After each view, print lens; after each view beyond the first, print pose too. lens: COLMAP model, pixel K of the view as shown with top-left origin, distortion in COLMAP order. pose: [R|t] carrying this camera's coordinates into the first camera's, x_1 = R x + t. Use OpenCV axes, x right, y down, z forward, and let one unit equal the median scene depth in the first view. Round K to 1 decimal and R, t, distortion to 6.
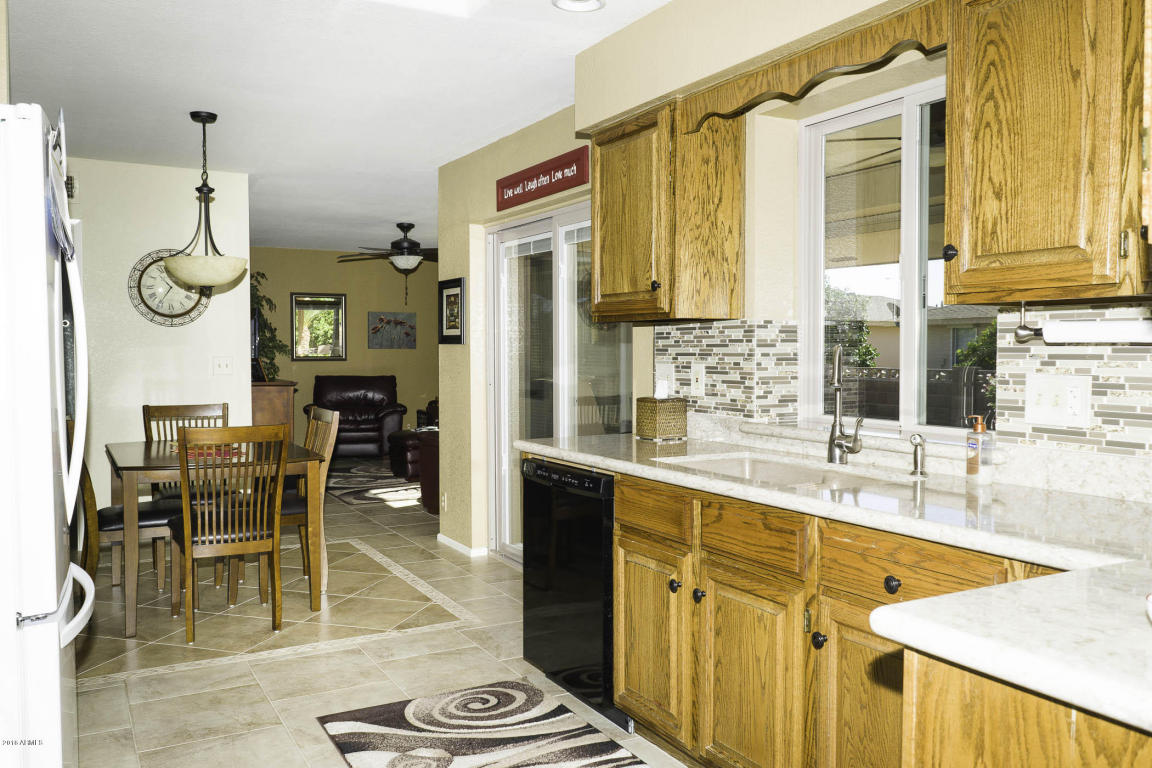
lens RADIAL K [[910.9, 0, 576.0], [0, 910.9, 384.0], [0, 0, 1]] dist [-0.010243, 0.004437]
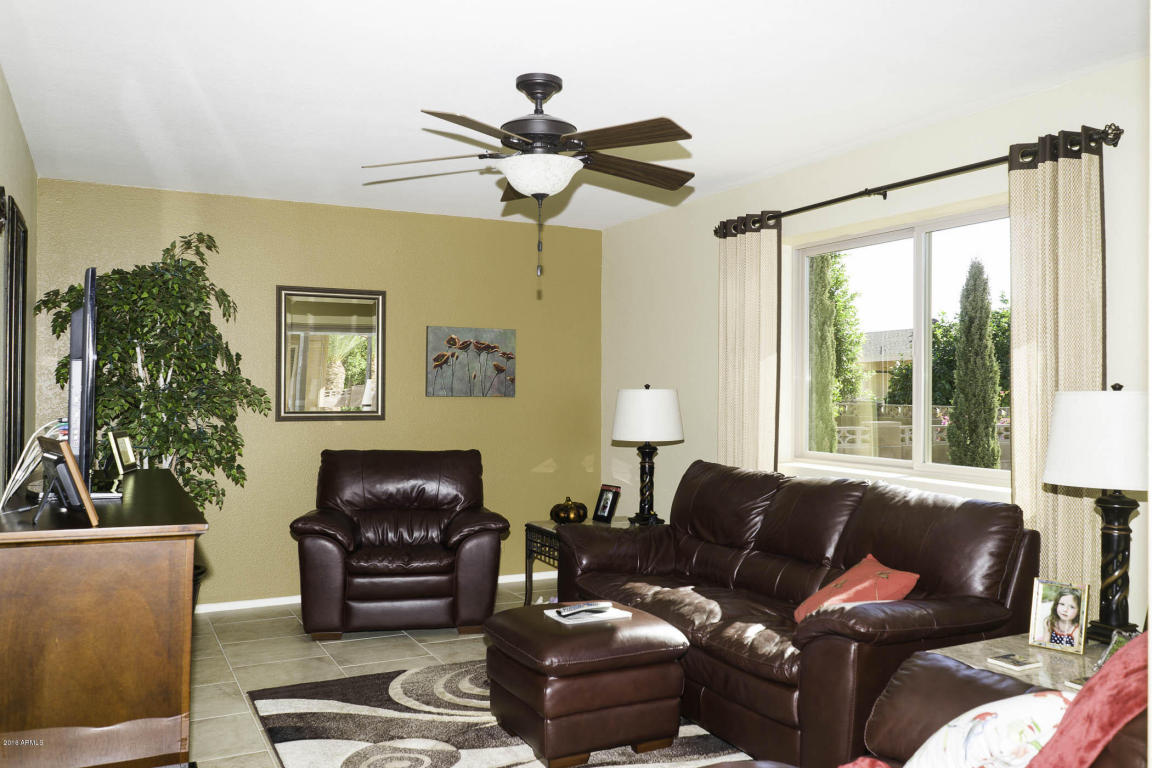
lens RADIAL K [[910.9, 0, 576.0], [0, 910.9, 384.0], [0, 0, 1]] dist [-0.010243, 0.004437]
pose [[0.999024, 0.003285, -0.044048, -0.124389], [-0.005213, 0.999029, -0.043739, -0.024475], [0.043861, 0.043926, 0.998071, 0.502121]]
